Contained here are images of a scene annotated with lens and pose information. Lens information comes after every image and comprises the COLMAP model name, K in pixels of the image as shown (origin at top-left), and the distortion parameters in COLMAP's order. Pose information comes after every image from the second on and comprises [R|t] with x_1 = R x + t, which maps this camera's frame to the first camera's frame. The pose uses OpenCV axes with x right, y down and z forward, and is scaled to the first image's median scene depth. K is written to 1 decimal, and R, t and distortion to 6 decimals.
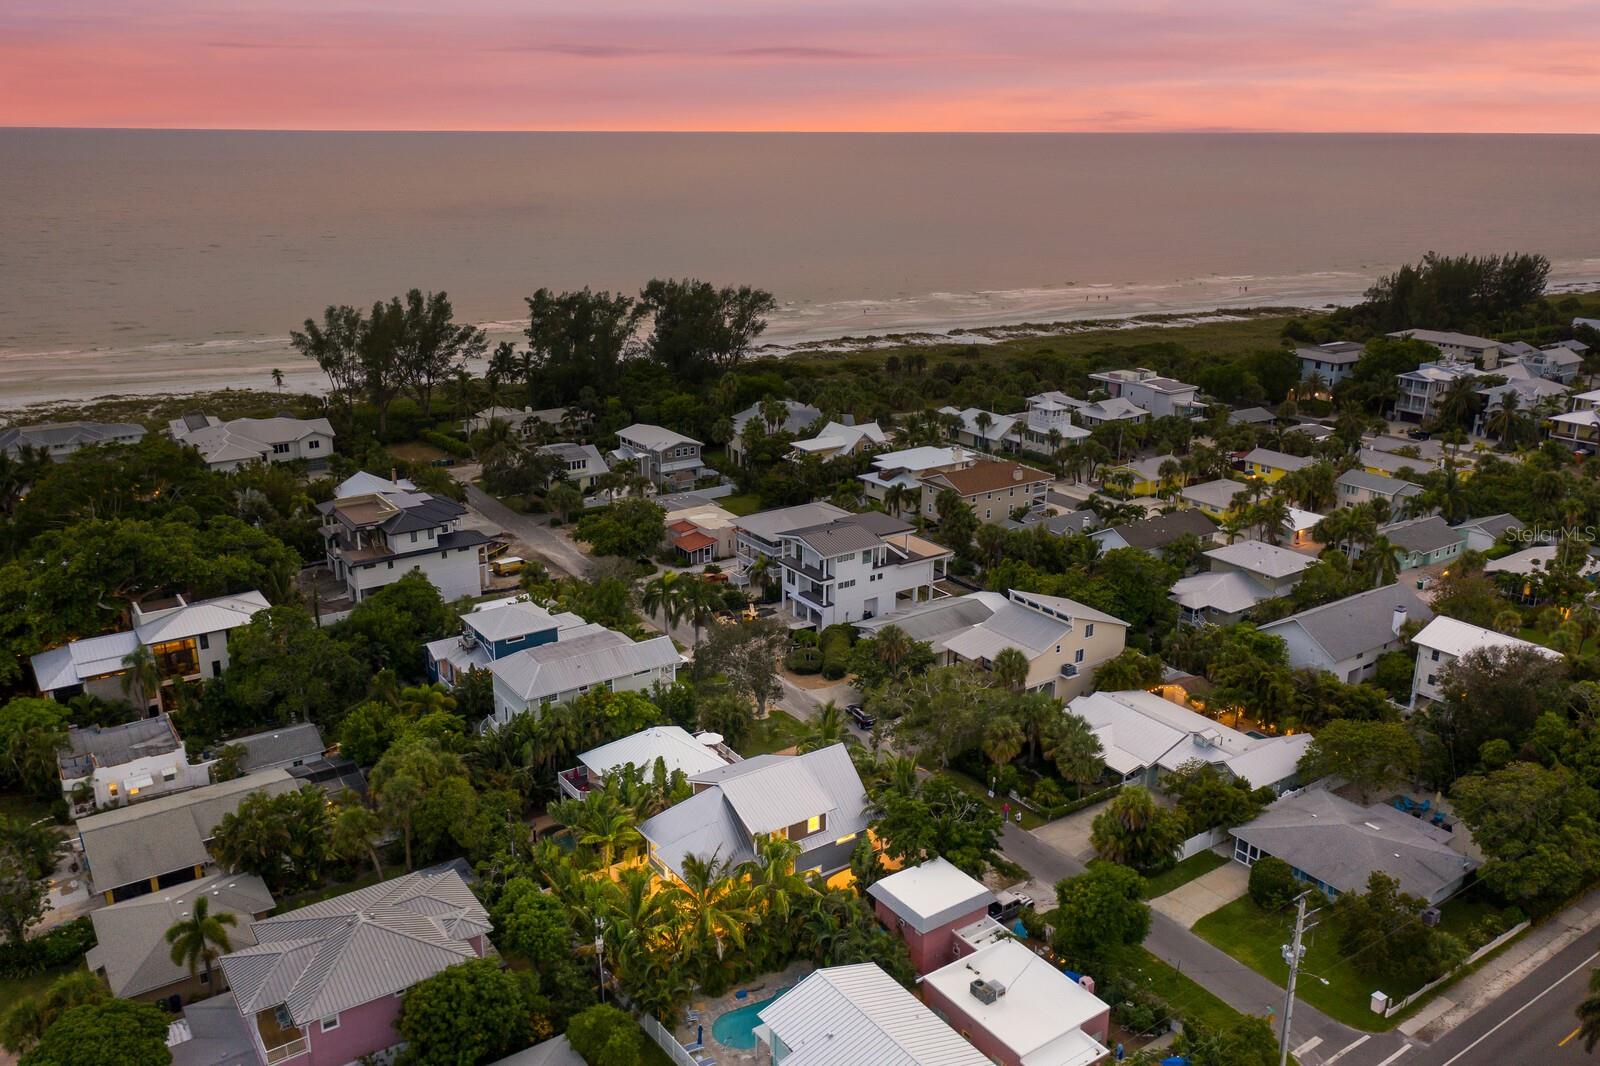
lens RADIAL K [[1246.8, 0, 800.0], [0, 1246.8, 533.0], [0, 0, 1]] dist [-0.001349, -0.001067]
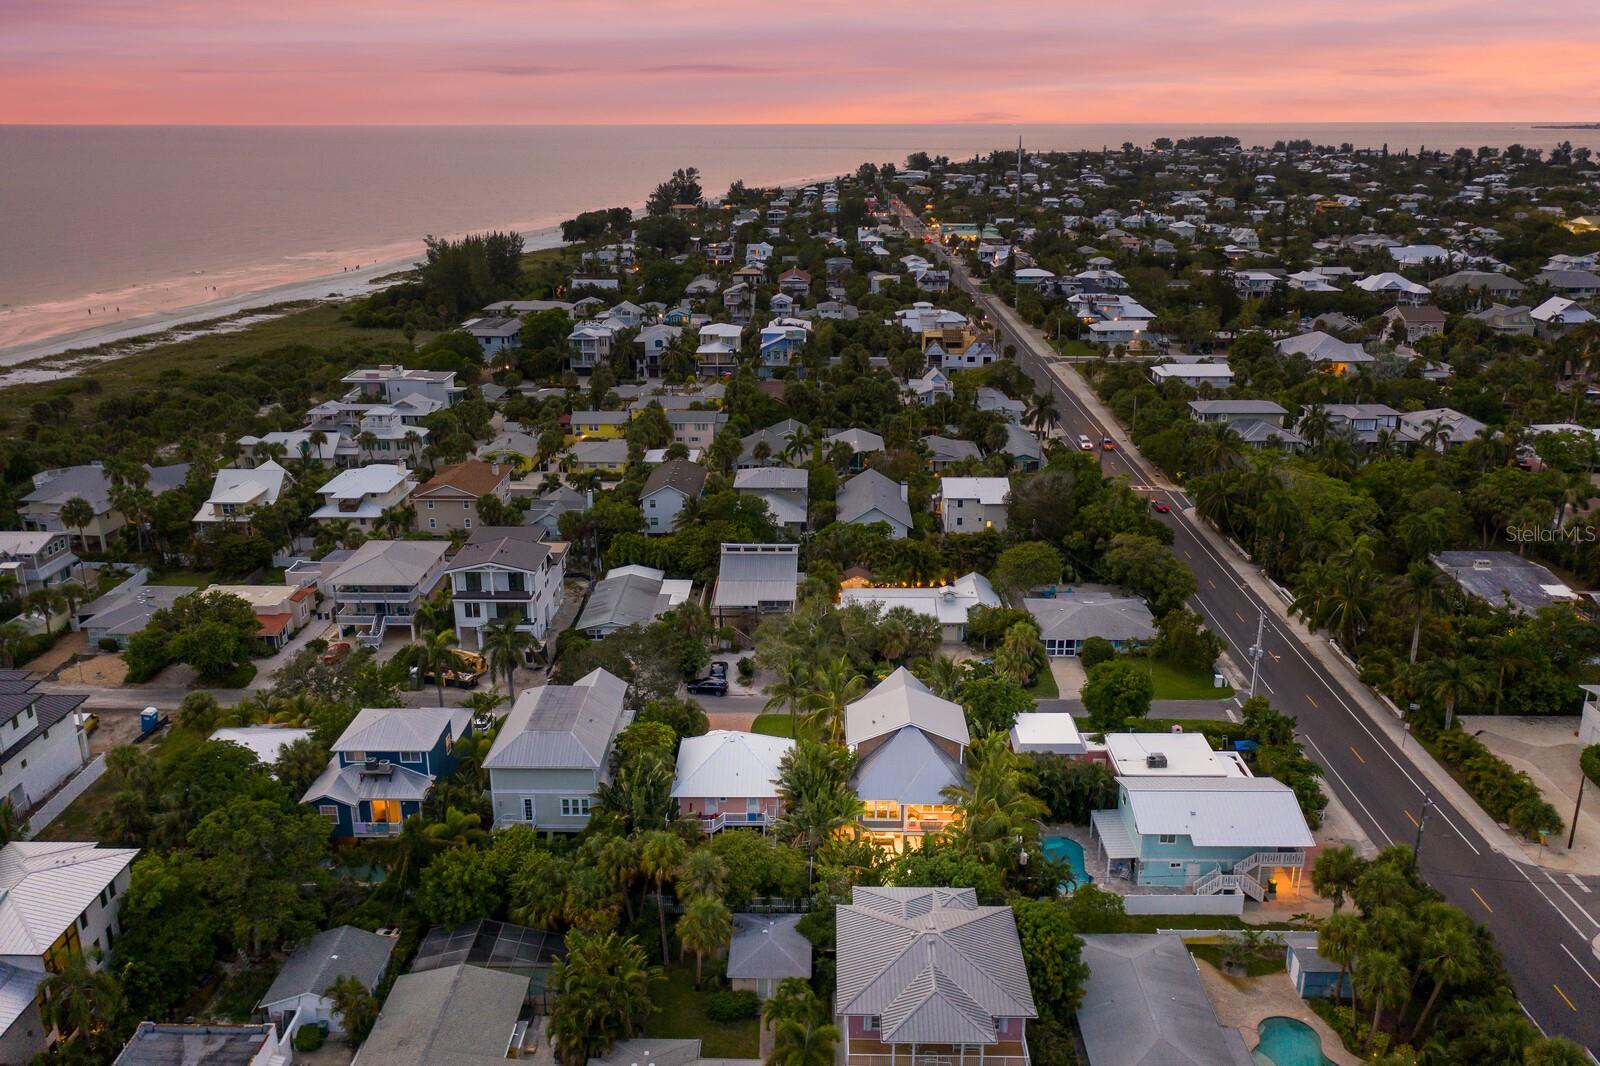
lens RADIAL K [[1261.4, 0, 800.0], [0, 1261.4, 533.0], [0, 0, 1]] dist [0.001393, 0.010178]
pose [[0.578599, -0.252567, 0.775521, -0.582793], [0.250560, 0.959908, 0.125681, -0.076978], [-0.776172, 0.121596, 0.618685, 0.227768]]
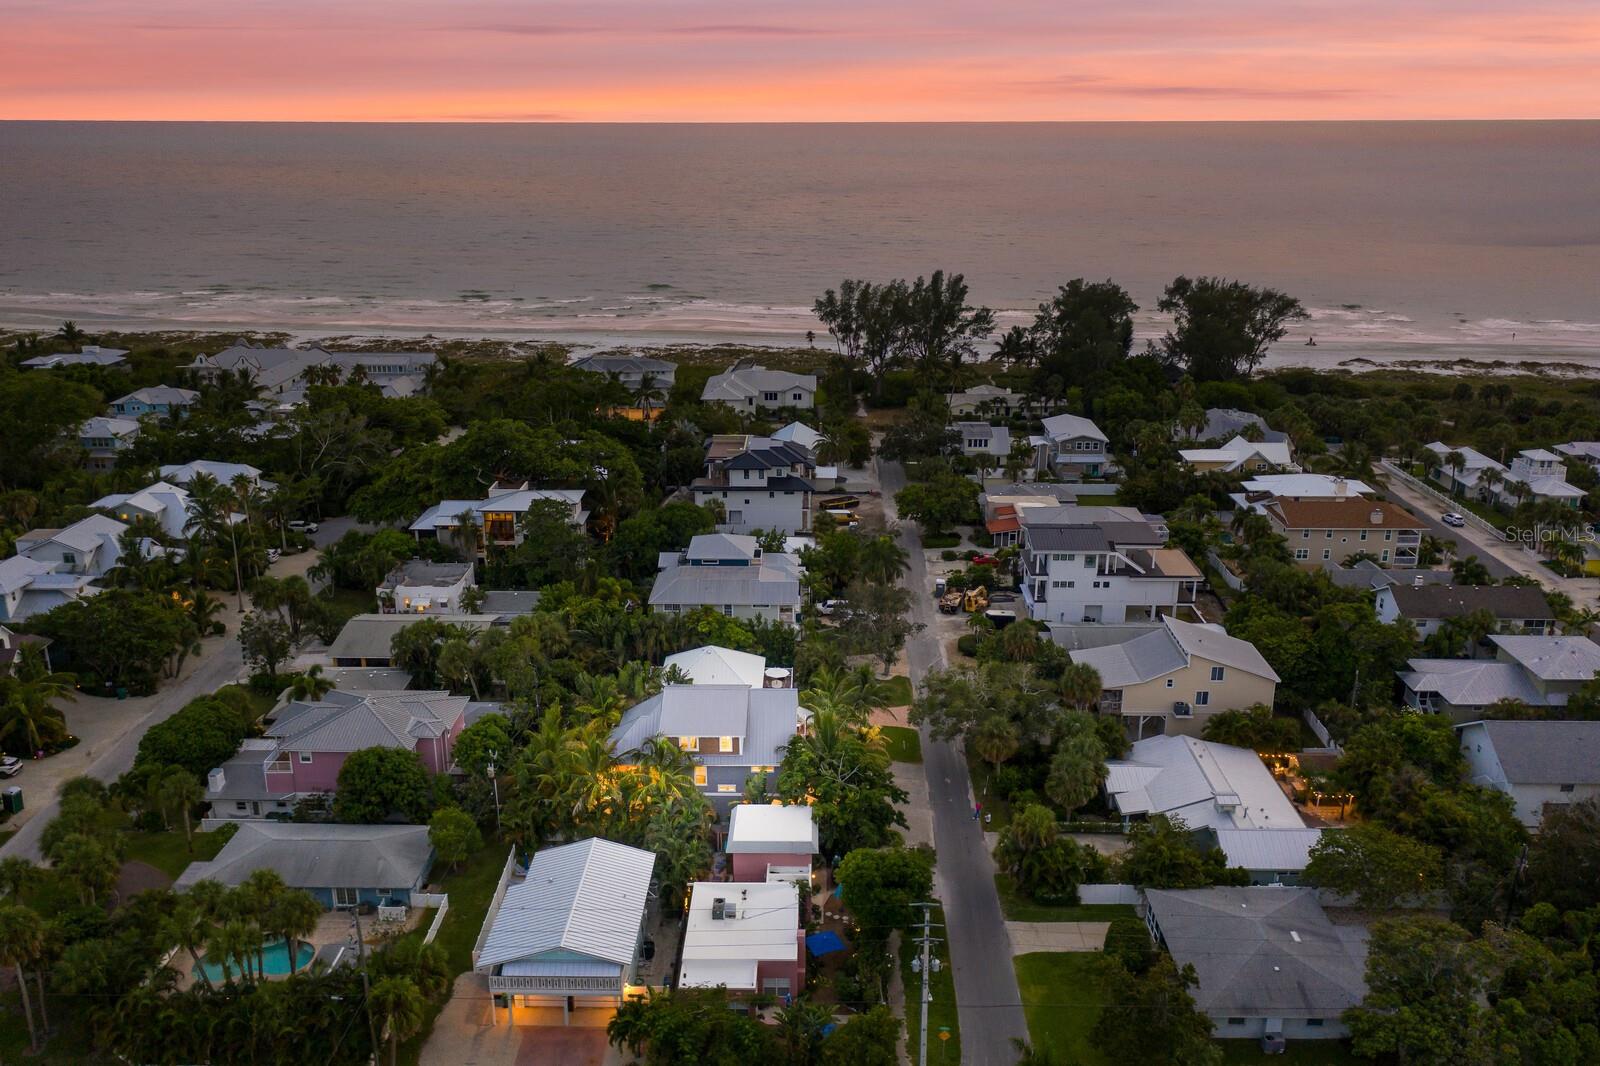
lens RADIAL K [[1261.4, 0, 800.0], [0, 1261.4, 533.0], [0, 0, 1]] dist [0.001393, 0.010178]
pose [[0.815159, 0.175863, -0.551895, 0.400250], [-0.173852, 0.983150, 0.056502, -0.018692], [0.552532, 0.049890, 0.831998, 0.047722]]
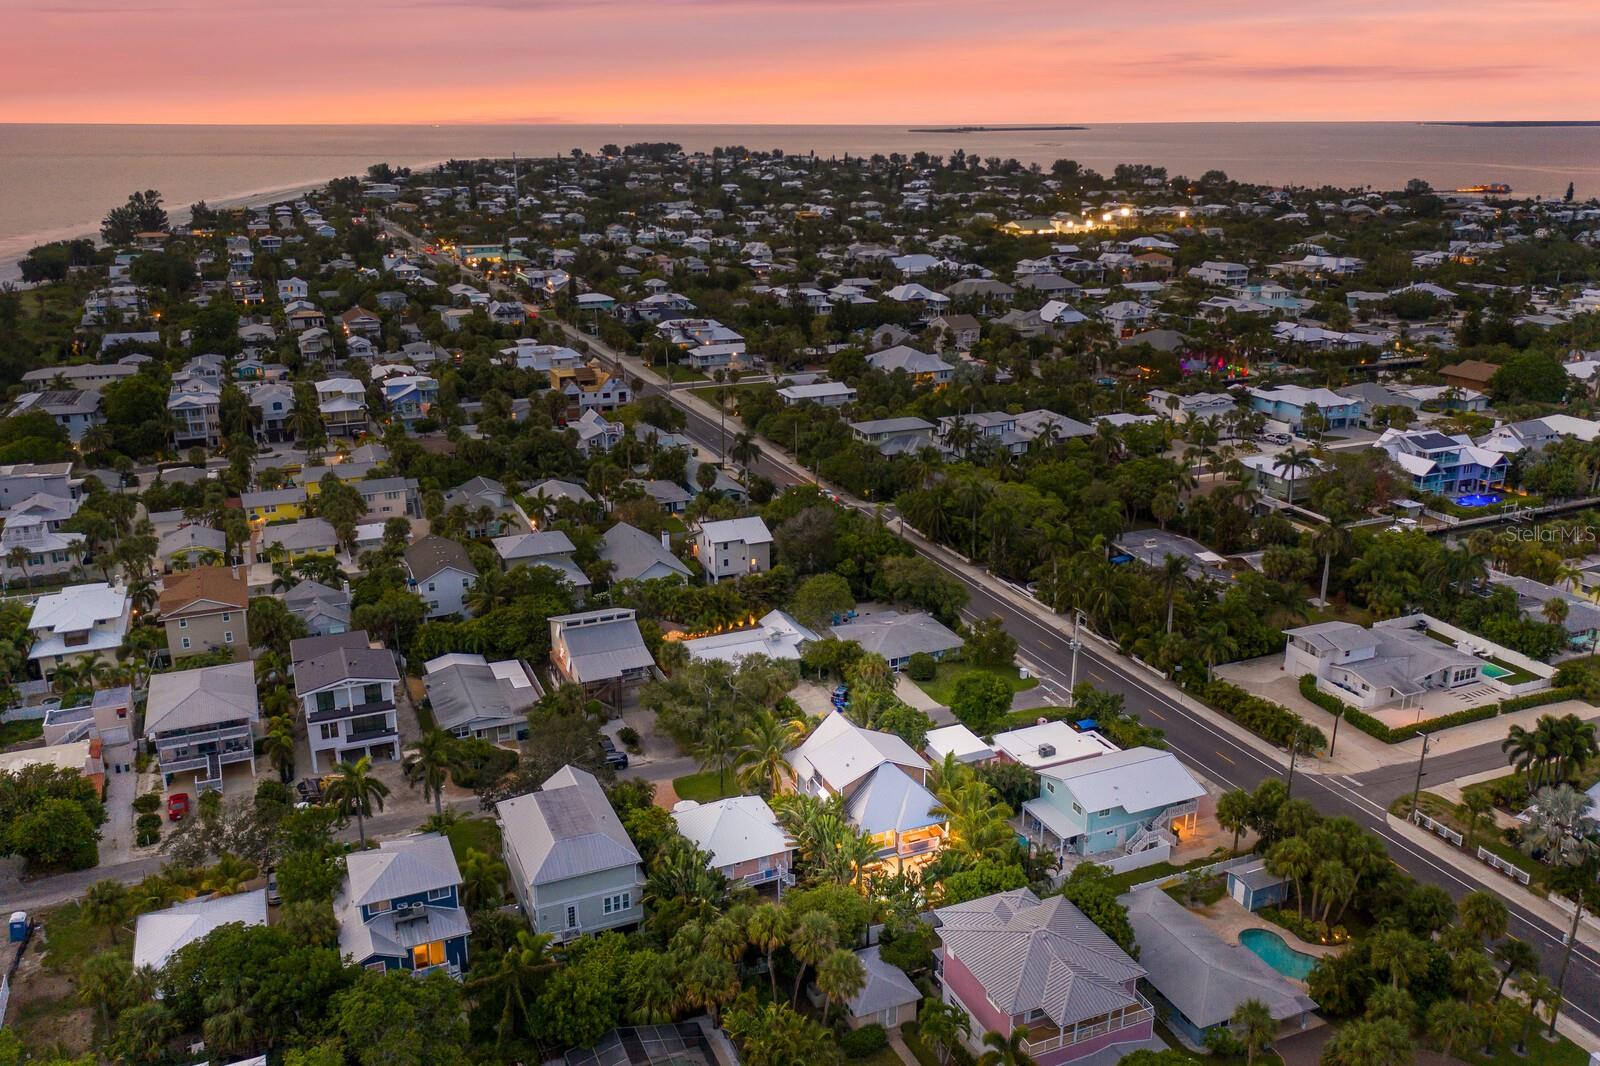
lens RADIAL K [[1275.0, 0, 800.0], [0, 1275.0, 533.0], [0, 0, 1]] dist [0.006734, 0.004876]
pose [[0.190429, -0.299262, 0.934975, -0.743112], [0.299674, 0.924665, 0.234927, -0.205300], [-0.934843, 0.235451, 0.265764, 0.427295]]
